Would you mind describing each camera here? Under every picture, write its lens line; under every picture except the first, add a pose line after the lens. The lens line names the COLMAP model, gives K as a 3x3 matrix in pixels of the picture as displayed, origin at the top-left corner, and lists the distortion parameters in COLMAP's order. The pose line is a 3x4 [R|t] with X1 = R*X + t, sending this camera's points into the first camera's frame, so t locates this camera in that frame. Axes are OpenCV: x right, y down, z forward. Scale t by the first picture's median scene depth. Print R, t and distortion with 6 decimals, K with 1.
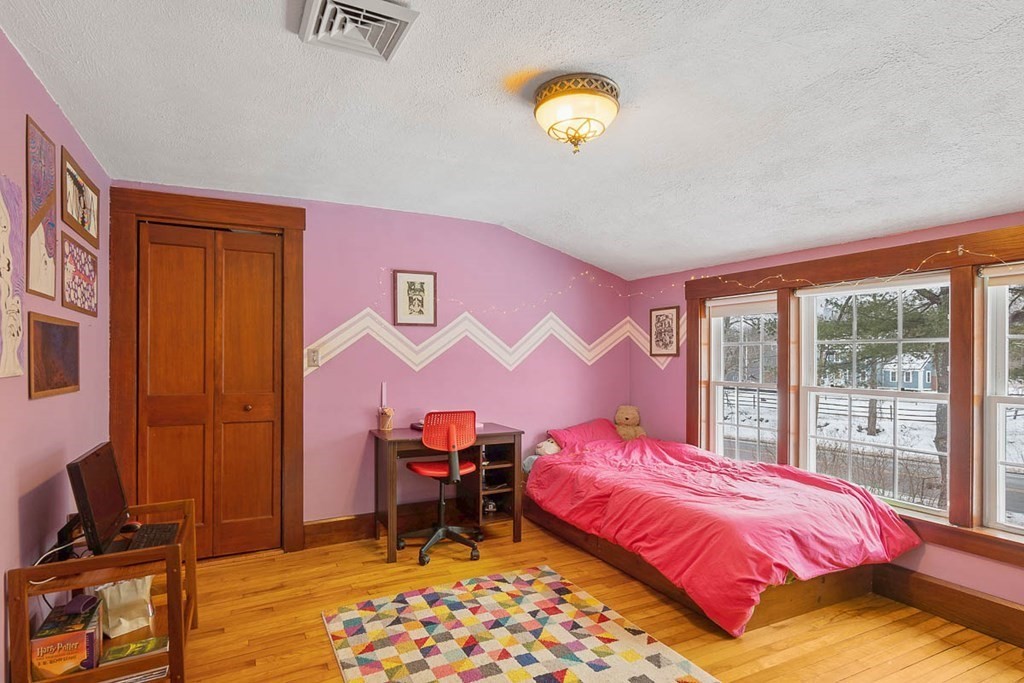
lens RADIAL K [[550.2, 0, 506.5], [0, 550.2, 352.0], [0, 0, 1]] dist [-0.006309, -0.000260]
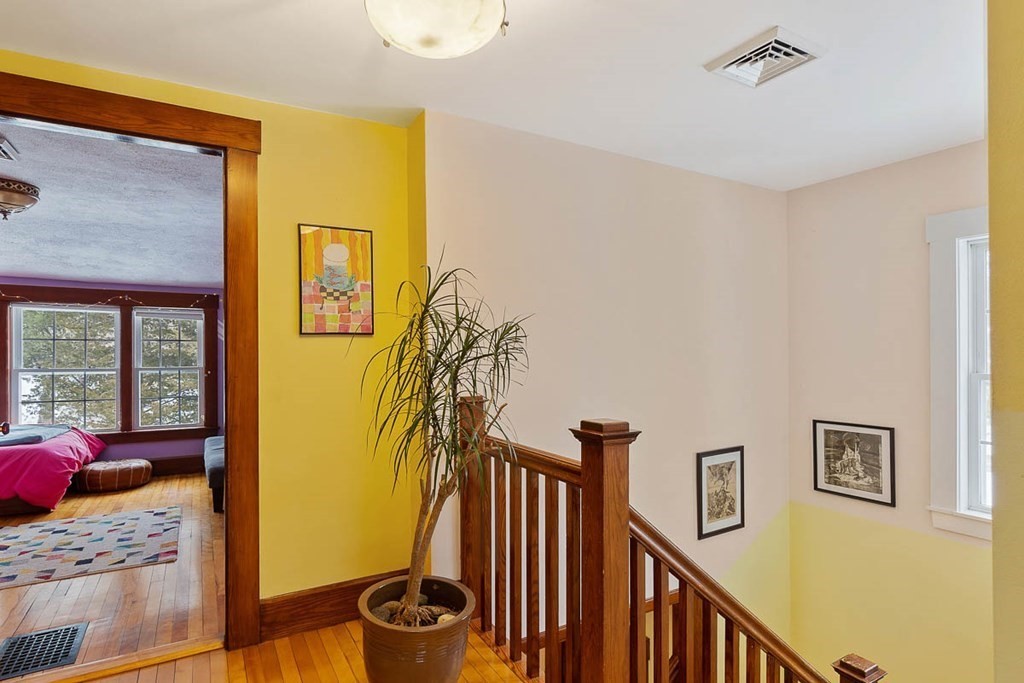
lens RADIAL K [[524.1, 0, 513.4], [0, 524.1, 347.1], [0, 0, 1]] dist [0.000041, 0.002820]
pose [[-0.061570, 0.005409, 0.998088, -1.319345], [-0.010110, 0.999931, -0.006043, -0.002083], [-0.998052, -0.010463, -0.061511, -0.343709]]
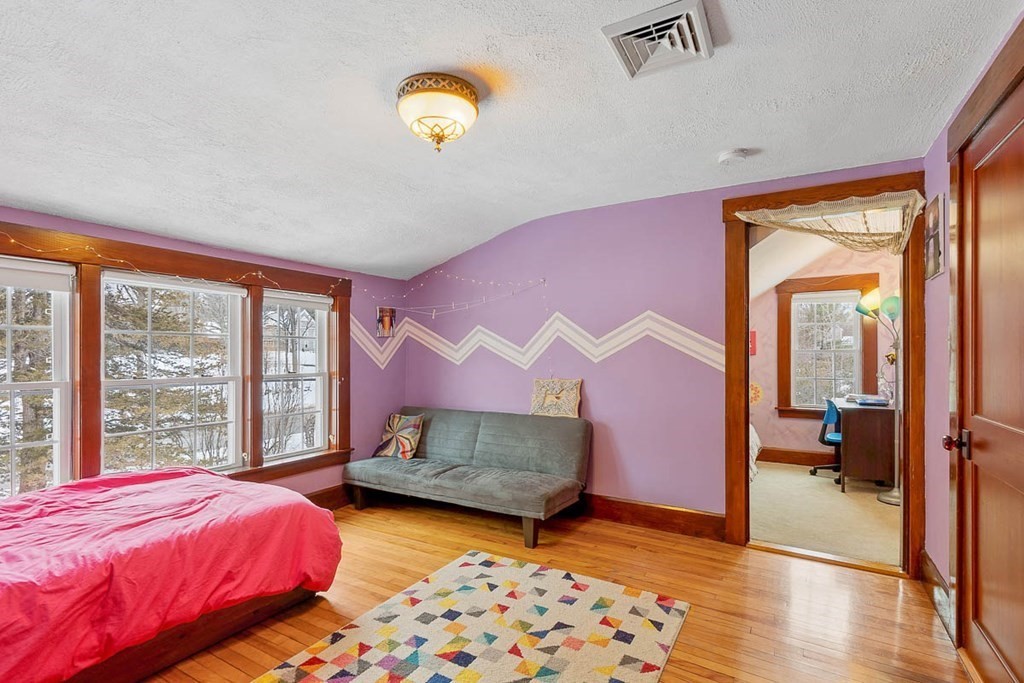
lens RADIAL K [[470.6, 0, 514.6], [0, 470.6, 348.6], [0, 0, 1]] dist [-0.006321, -0.000440]
pose [[-0.538075, 0.001660, 0.842895, -0.615891], [-0.015010, 0.999821, -0.011551, 0.013956], [-0.842763, -0.018867, -0.537954, 1.184912]]
